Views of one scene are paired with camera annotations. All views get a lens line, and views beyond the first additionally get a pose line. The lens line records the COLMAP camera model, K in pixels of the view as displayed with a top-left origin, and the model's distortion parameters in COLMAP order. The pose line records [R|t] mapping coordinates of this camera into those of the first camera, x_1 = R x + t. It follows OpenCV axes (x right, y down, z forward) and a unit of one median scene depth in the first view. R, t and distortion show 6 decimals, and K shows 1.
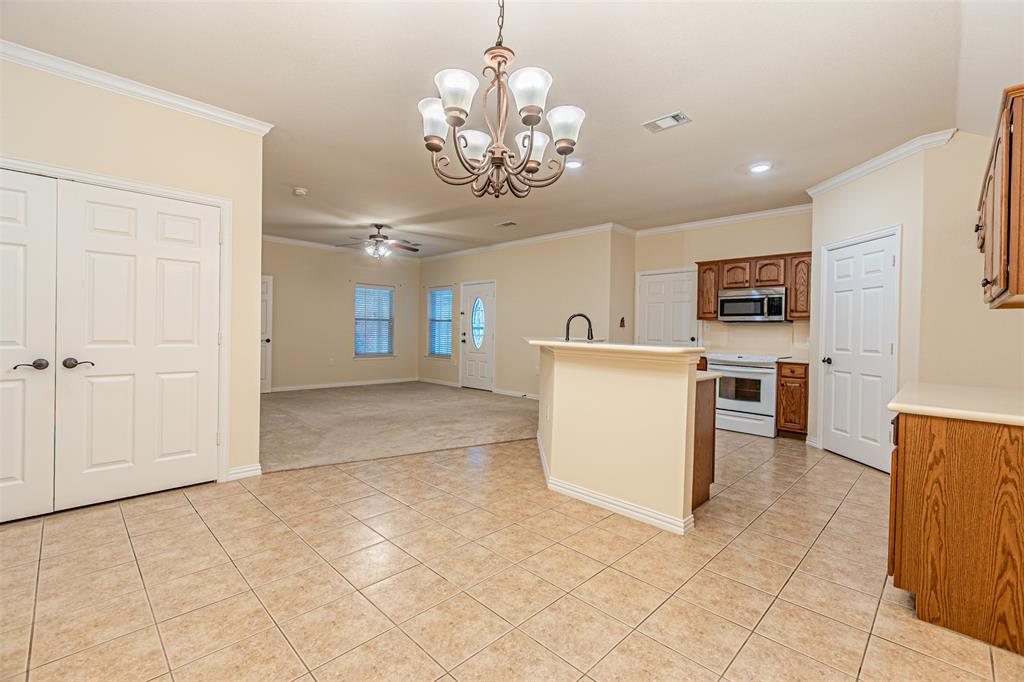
lens RADIAL K [[444.4, 0, 515.3], [0, 444.4, 334.8], [0, 0, 1]] dist [0.004423, -0.000542]
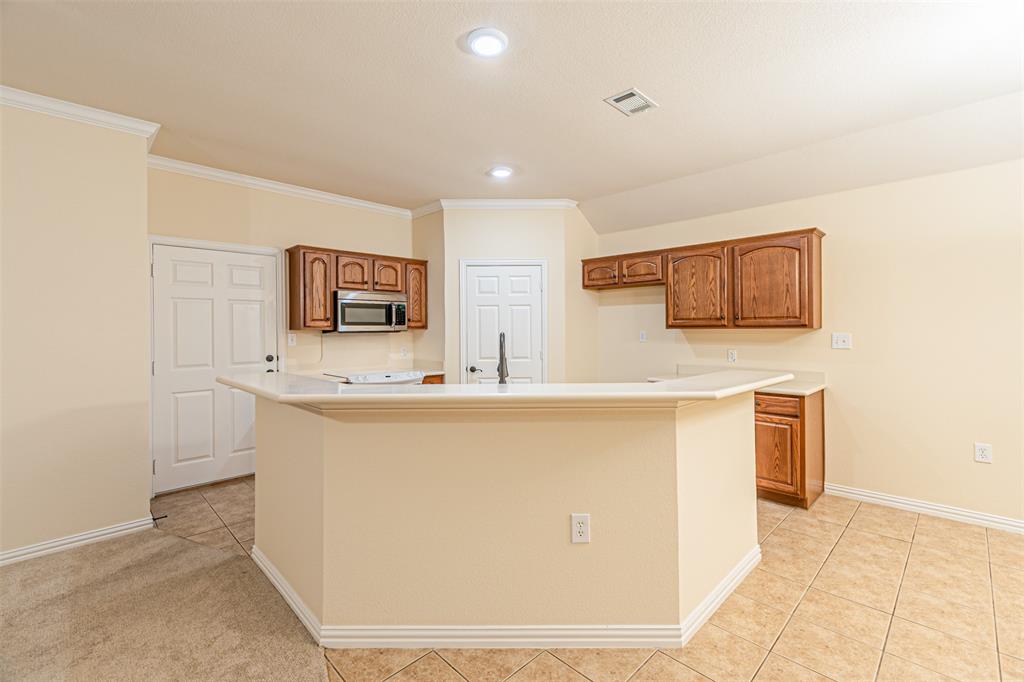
lens RADIAL K [[444.4, 0, 516.5], [0, 444.4, 327.5], [0, 0, 1]] dist [0.004423, -0.000542]
pose [[0.008688, -0.013754, 0.999868, -0.310032], [0.016624, 0.999769, 0.013608, -0.046915], [-0.999824, 0.016504, 0.008915, 0.757247]]
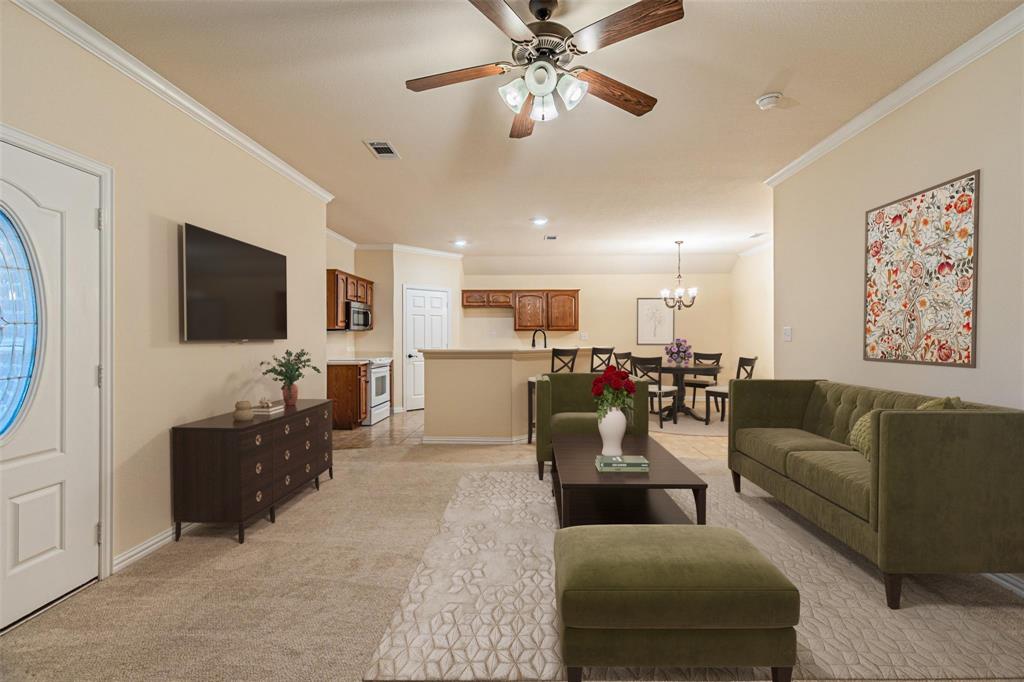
lens RADIAL K [[444.2, 0, 510.4], [0, 444.2, 333.2], [0, 0, 1]] dist [0.000462, 0.000831]
pose [[-0.668349, -0.010626, 0.743772, -0.661019], [-0.002565, 0.999925, 0.011980, -0.039801], [-0.743844, 0.006099, -0.668326, 1.563577]]
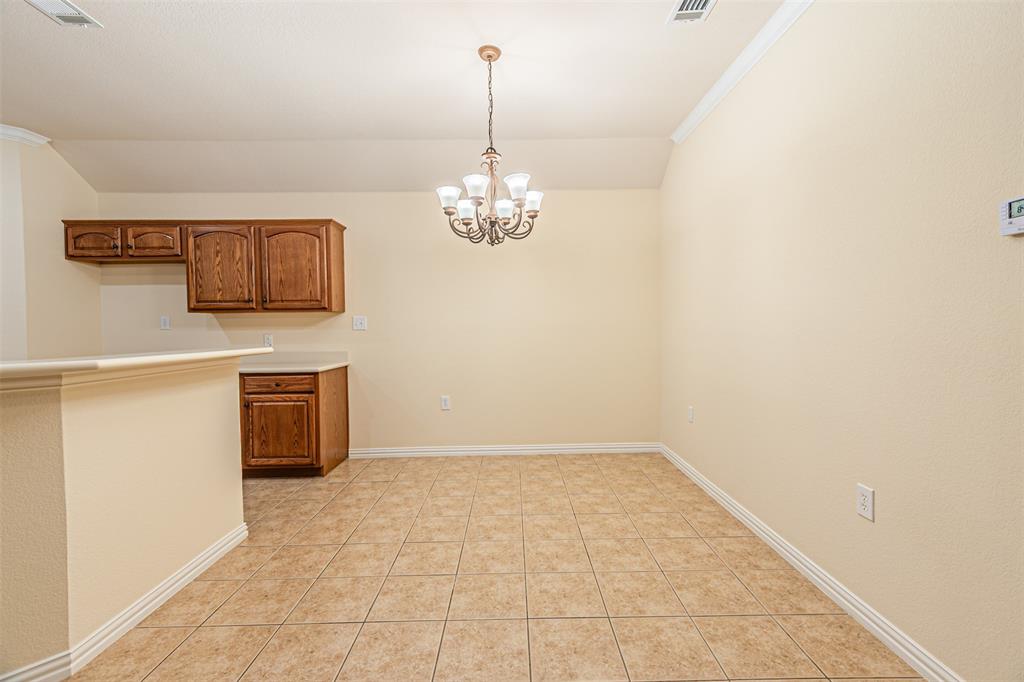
lens RADIAL K [[444.4, 0, 517.2], [0, 444.4, 333.2], [0, 0, 1]] dist [0.004423, -0.000542]
pose [[-0.712917, -0.020693, 0.700943, -0.368125], [0.008237, 0.999248, 0.037878, -0.018091], [-0.701200, 0.032778, -0.712211, 0.627958]]
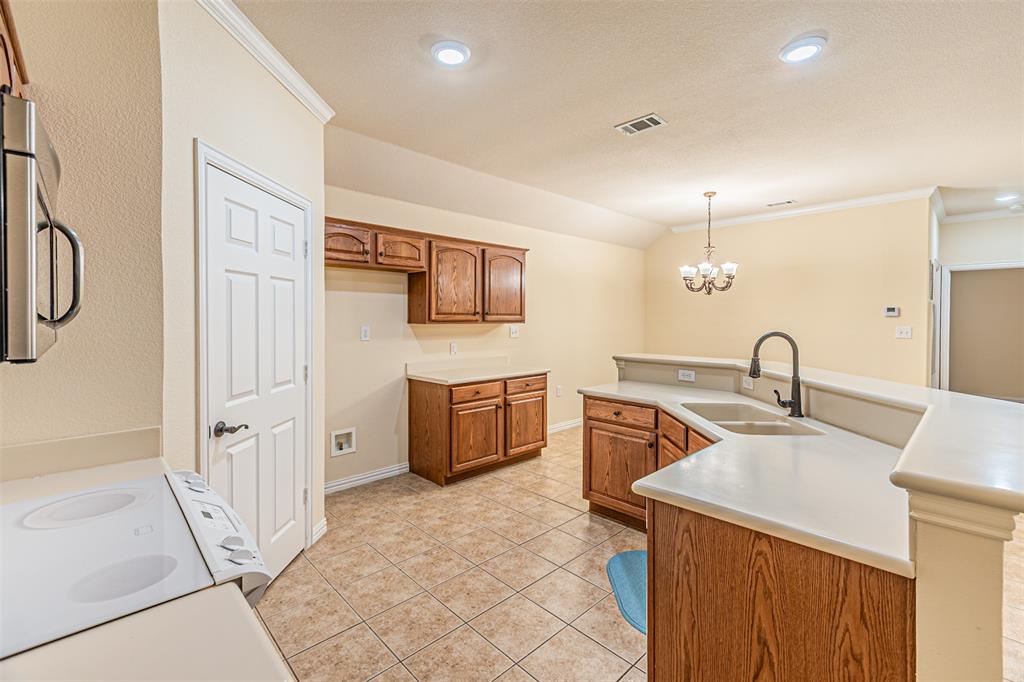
lens RADIAL K [[444.4, 0, 523.9], [0, 444.4, 308.7], [0, 0, 1]] dist [0.004423, -0.000542]
pose [[-0.999674, -0.018593, 0.017513, 0.344394], [-0.018773, 0.999772, -0.010198, -0.049002], [-0.017319, -0.010523, -0.999795, 1.215121]]
